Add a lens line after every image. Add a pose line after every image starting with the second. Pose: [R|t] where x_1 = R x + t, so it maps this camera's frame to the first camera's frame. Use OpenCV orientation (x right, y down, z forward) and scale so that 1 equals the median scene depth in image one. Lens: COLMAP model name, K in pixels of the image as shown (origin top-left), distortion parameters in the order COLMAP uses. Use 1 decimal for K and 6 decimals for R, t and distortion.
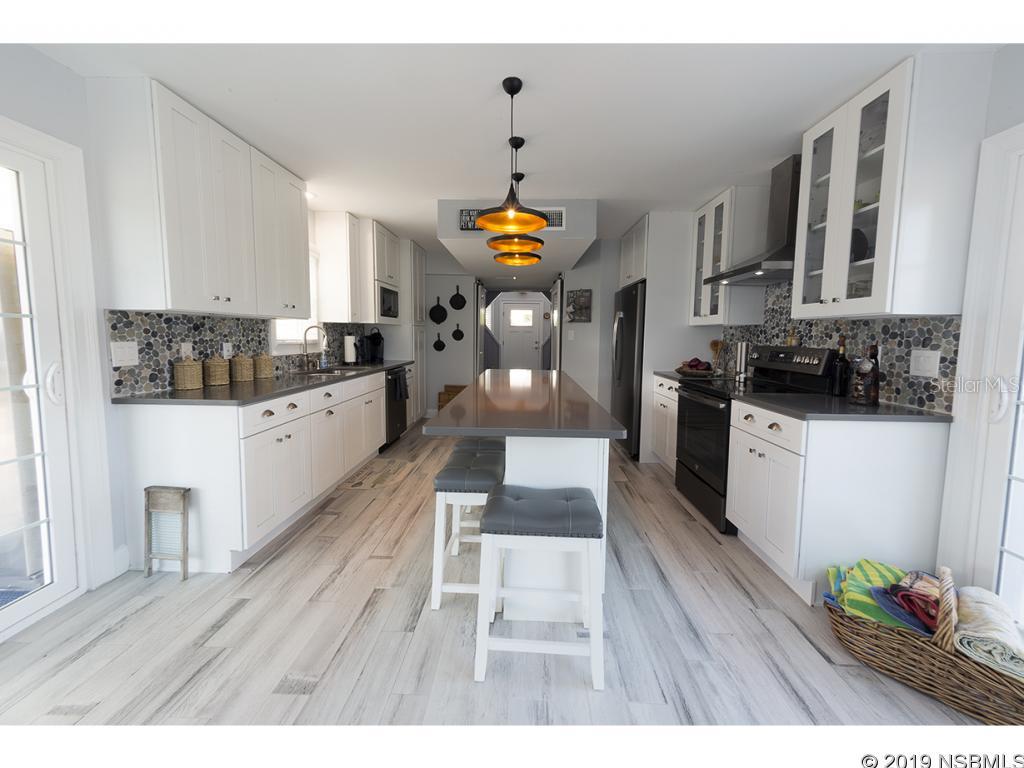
lens RADIAL K [[377.5, 0, 510.5], [0, 377.5, 365.7], [0, 0, 1]] dist [0.009025, -0.000098]
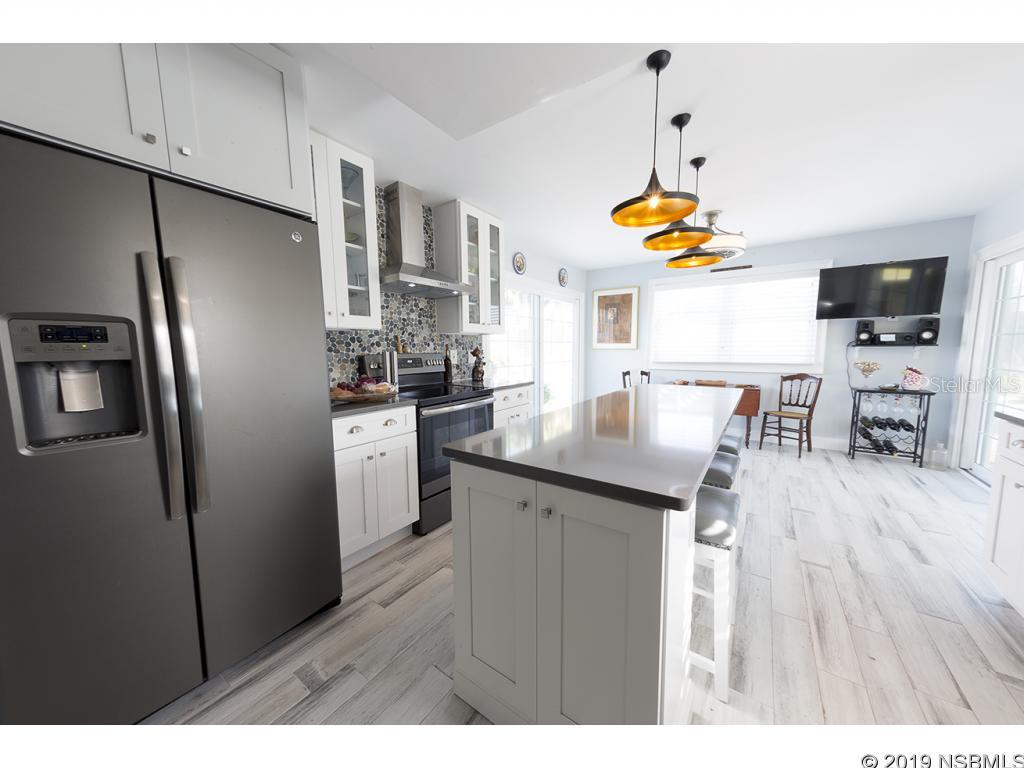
lens RADIAL K [[351.1, 0, 512.9], [0, 351.1, 380.8], [0, 0, 1]] dist [0.007199, -0.000201]
pose [[-0.836483, -0.061549, 0.544525, -0.120330], [0.039411, 0.984343, 0.171804, -0.139481], [-0.546573, 0.165171, -0.820960, 1.718304]]
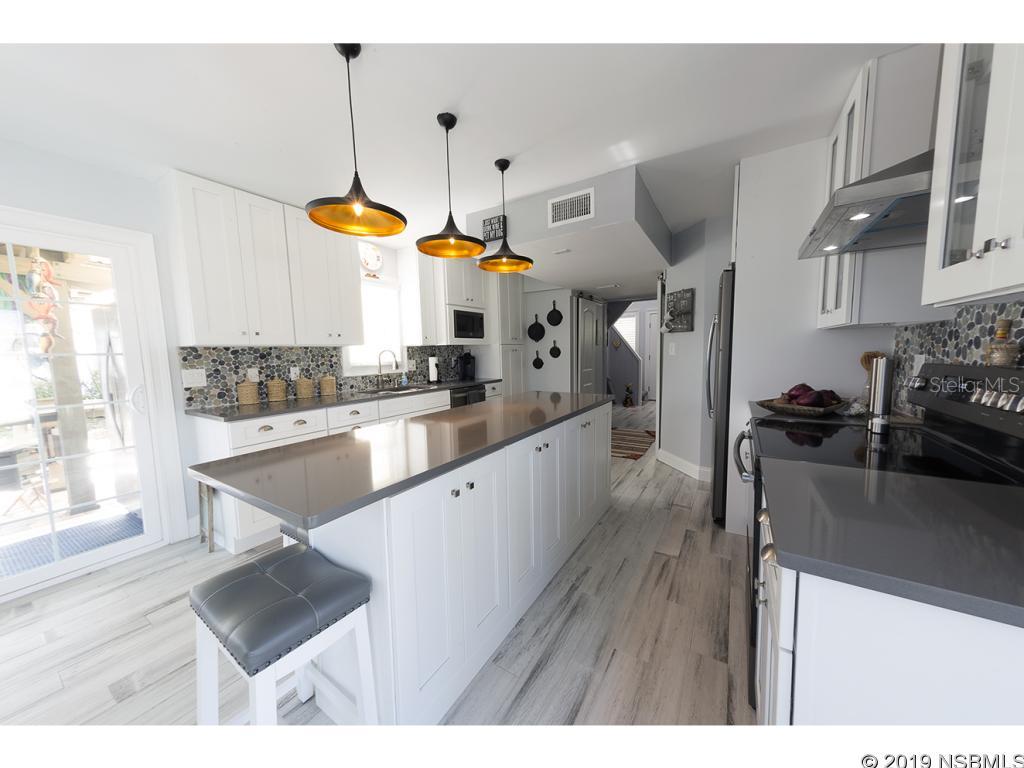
lens RADIAL K [[351.1, 0, 512.5], [0, 351.1, 385.2], [0, 0, 1]] dist [0.007199, -0.000201]
pose [[0.864190, 0.018496, -0.502826, 0.461026], [-0.008810, 0.999727, 0.021633, -0.032199], [0.503089, -0.014265, 0.864117, 0.350066]]
